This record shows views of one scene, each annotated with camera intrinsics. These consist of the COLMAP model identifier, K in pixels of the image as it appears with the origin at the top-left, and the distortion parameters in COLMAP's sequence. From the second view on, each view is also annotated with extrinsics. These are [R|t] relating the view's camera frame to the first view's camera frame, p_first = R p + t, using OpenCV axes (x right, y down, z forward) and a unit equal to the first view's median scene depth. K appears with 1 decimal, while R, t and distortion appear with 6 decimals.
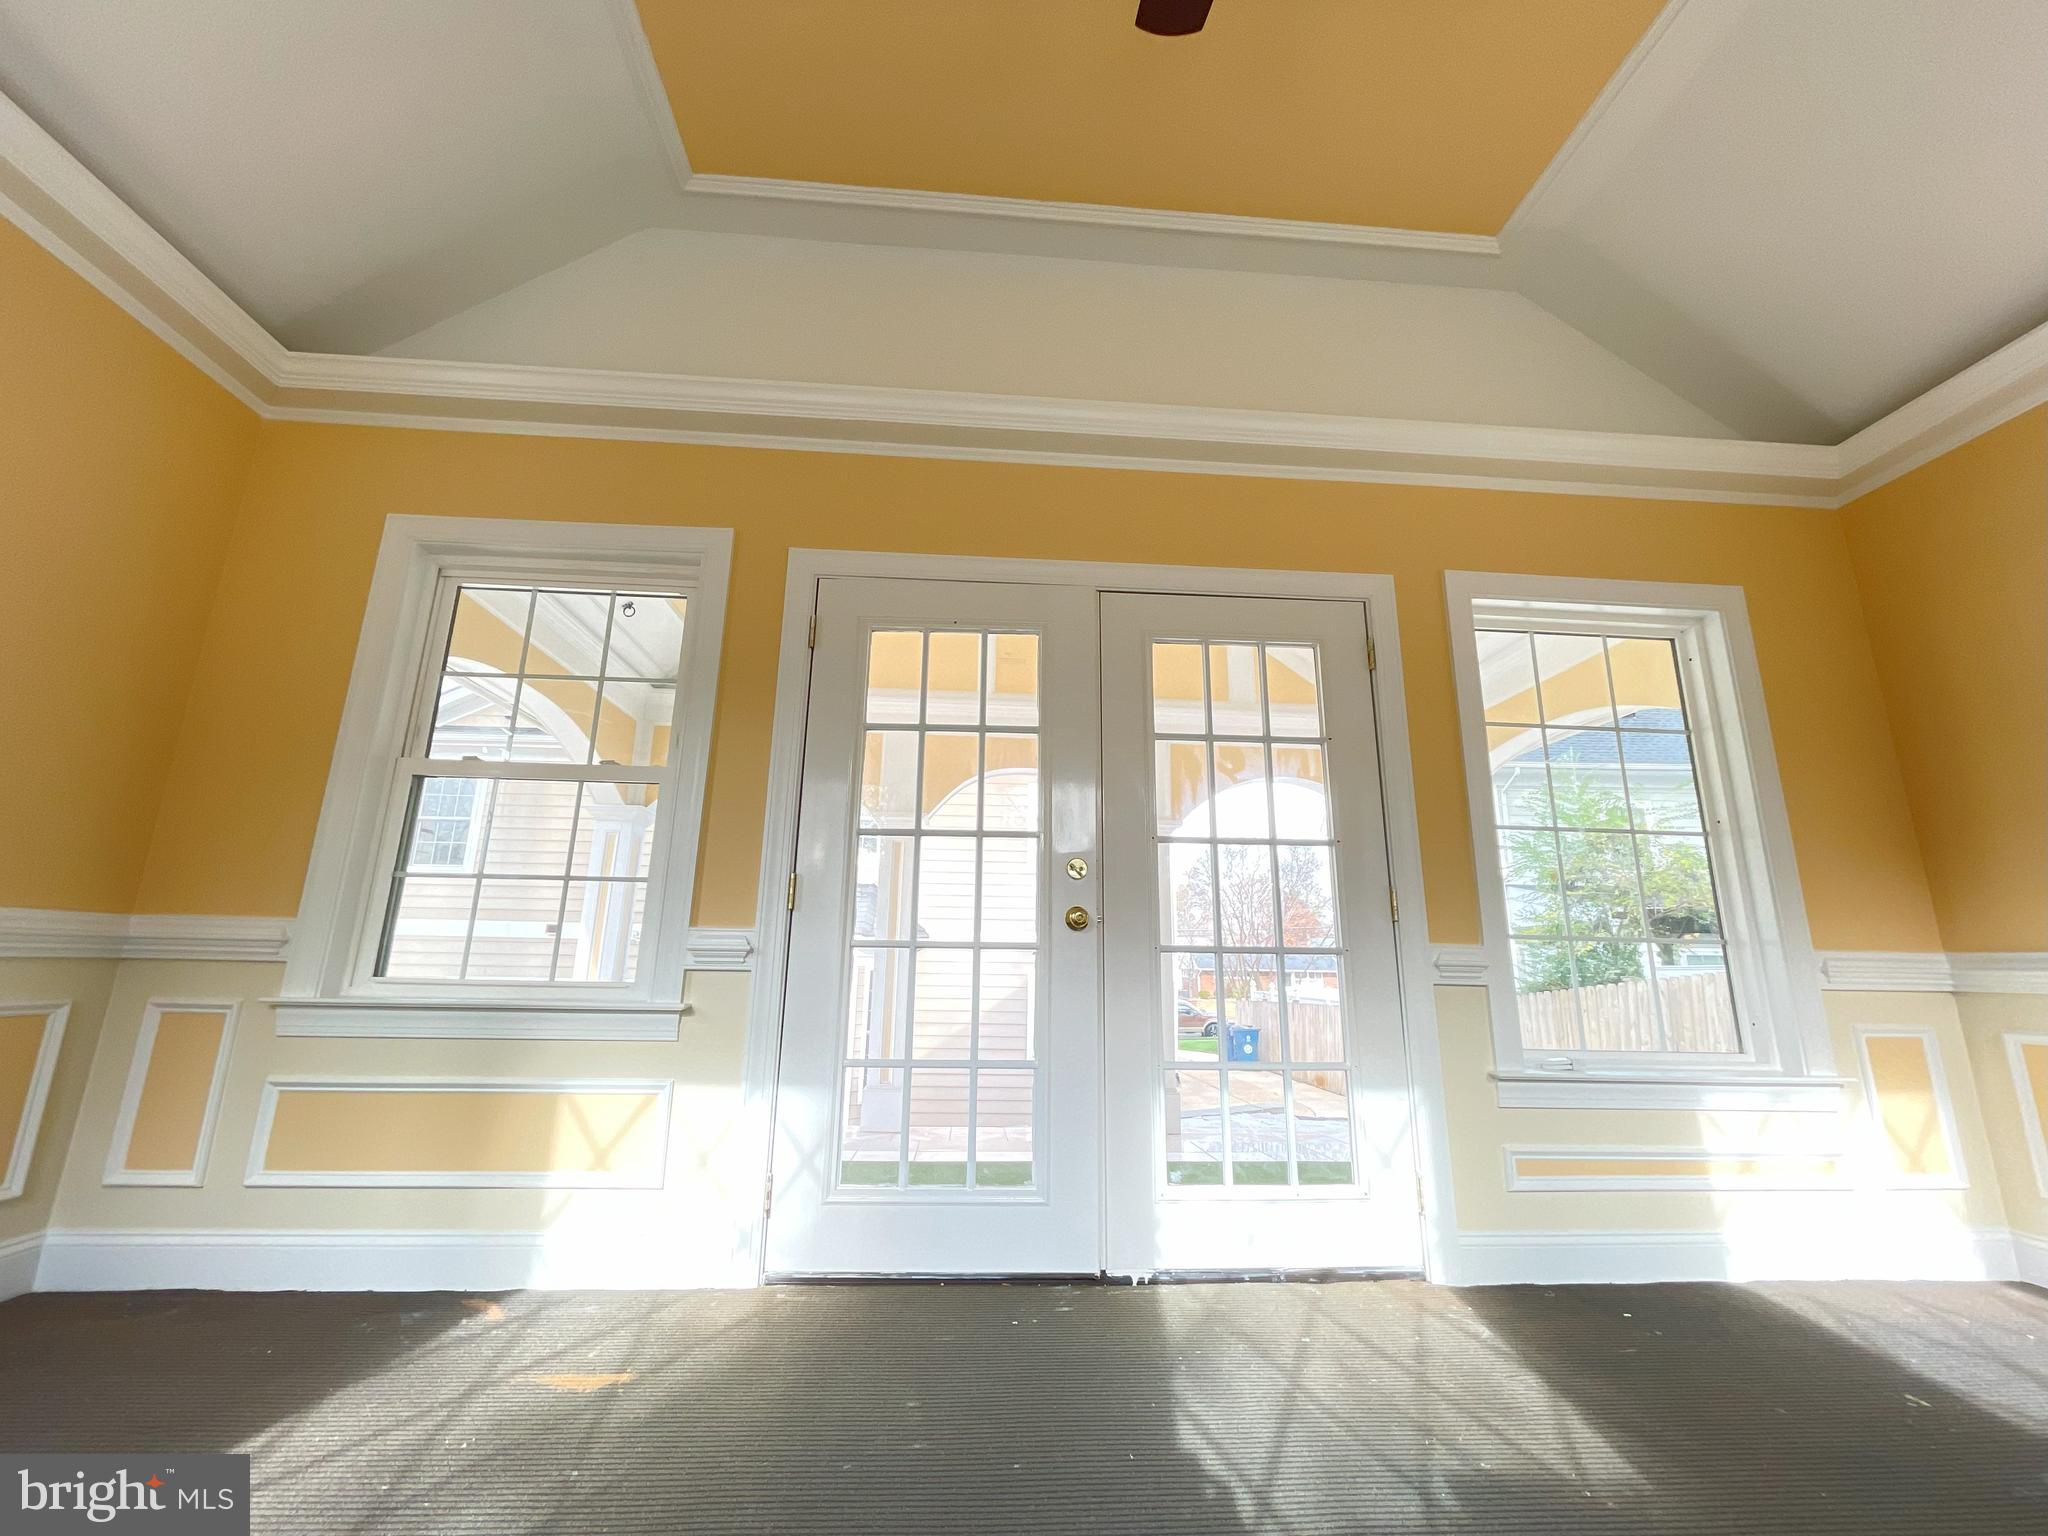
lens RADIAL K [[826.6, 0, 1024.0], [0, 826.6, 768.0], [0, 0, 1]] dist [-0.000970, -0.000566]
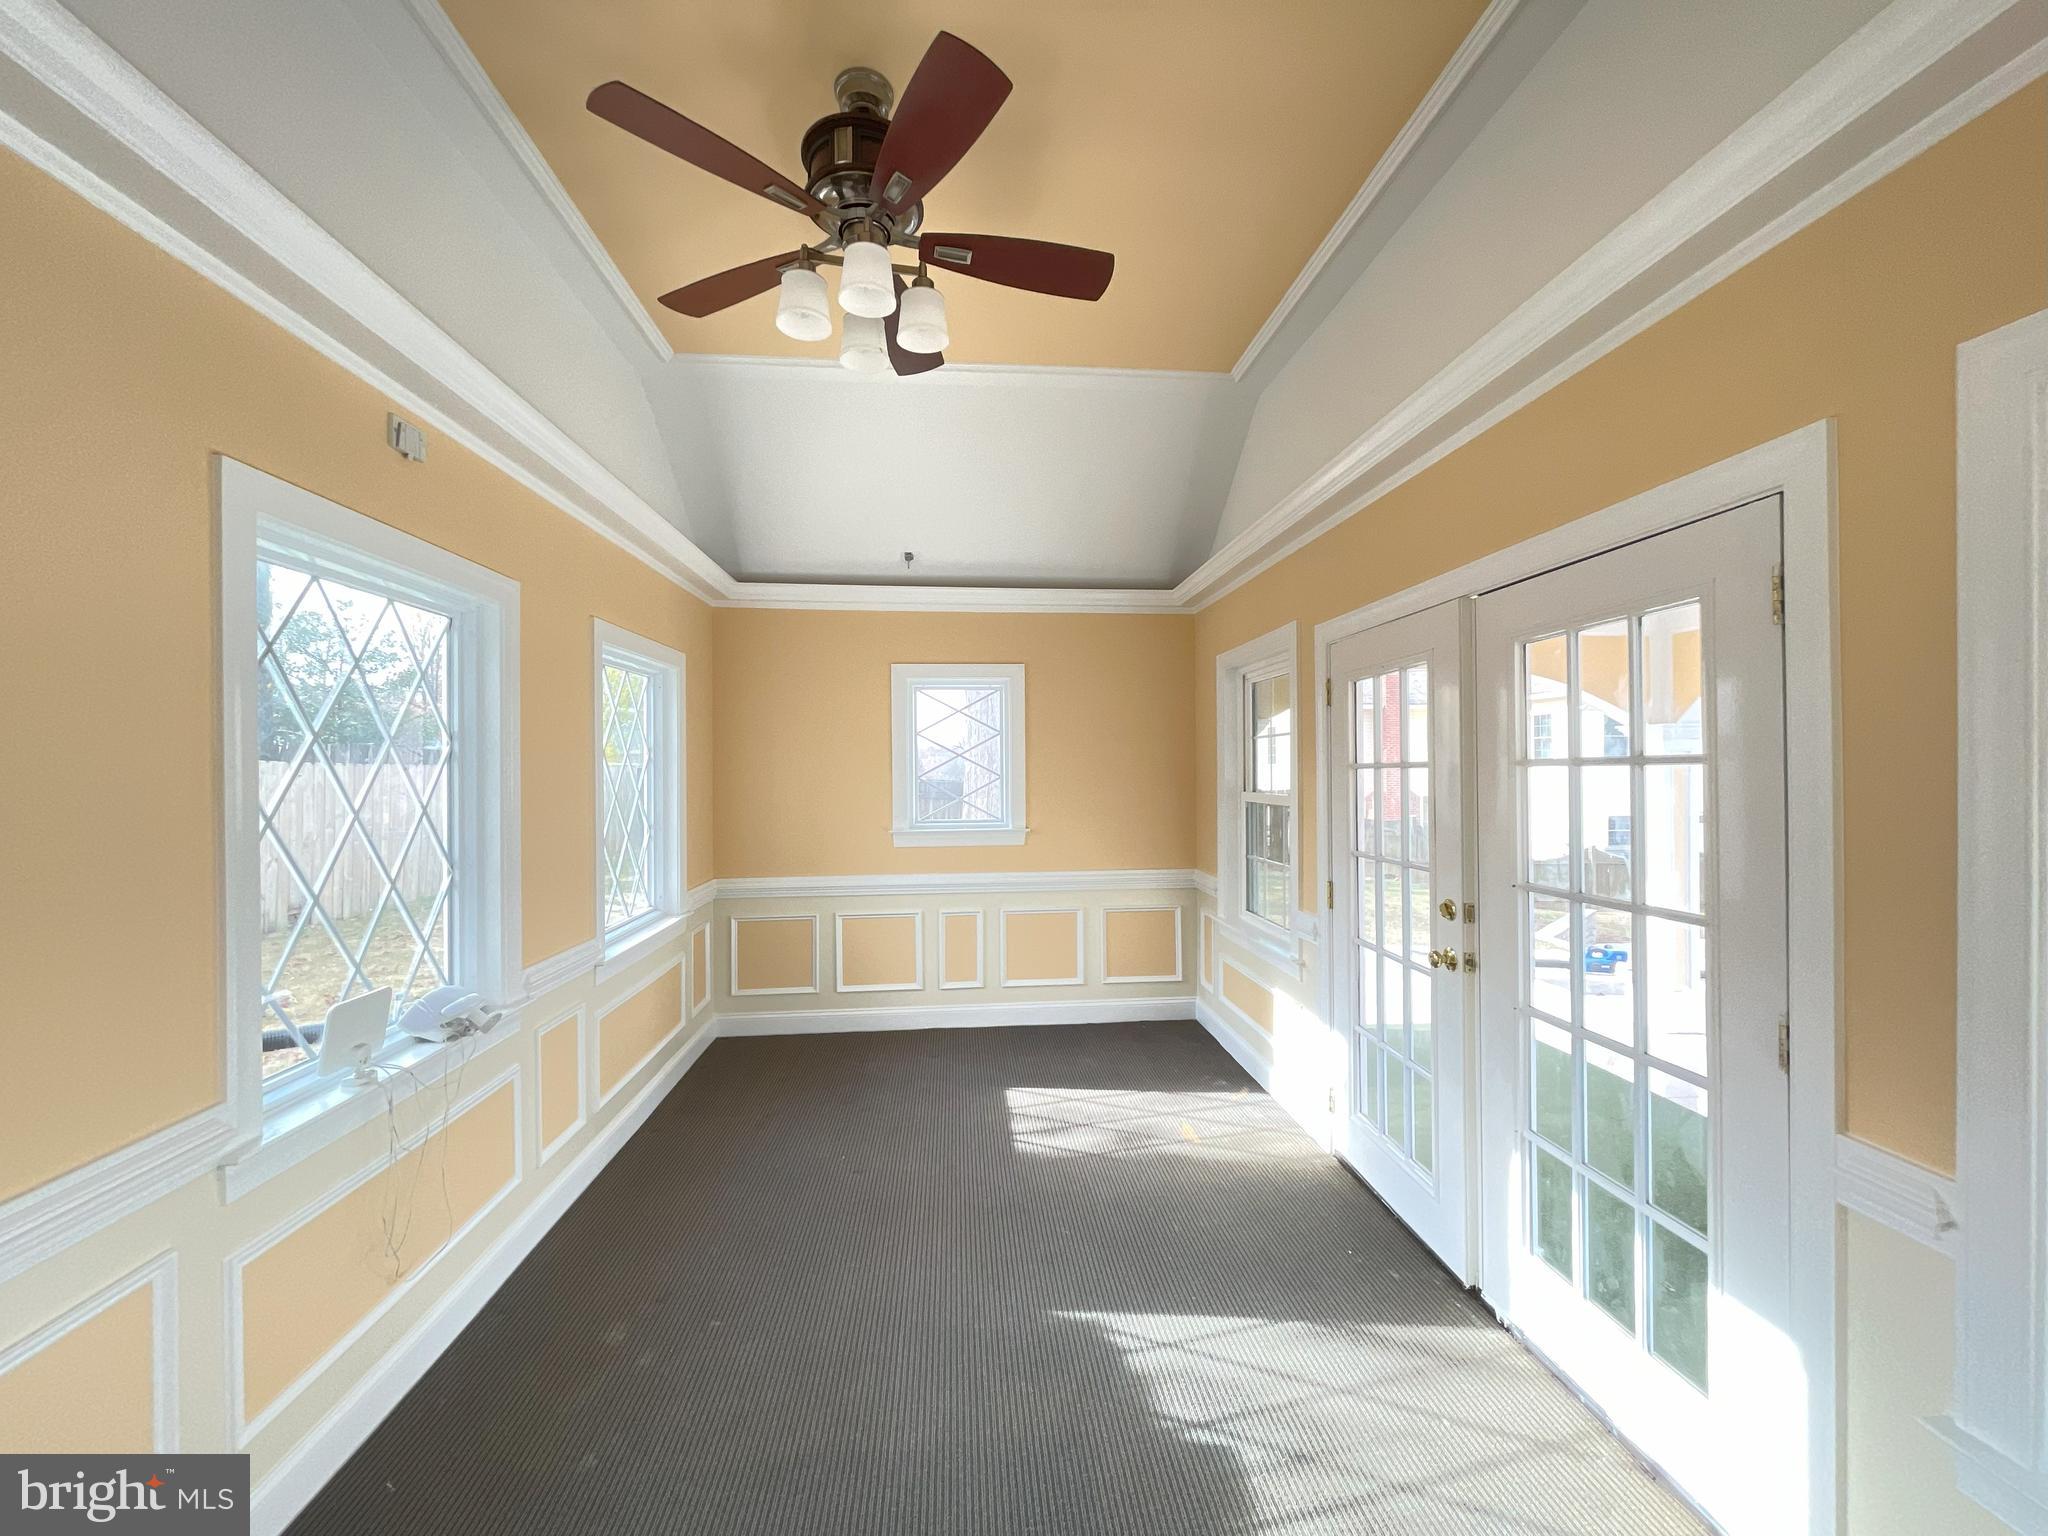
lens RADIAL K [[826.6, 0, 1024.0], [0, 826.6, 768.0], [0, 0, 1]] dist [-0.000970, -0.000566]
pose [[0.009205, -0.020665, -0.999744, 1.211467], [0.242123, 0.970082, -0.017823, -0.170838], [0.970202, -0.241897, 0.013933, 0.600322]]
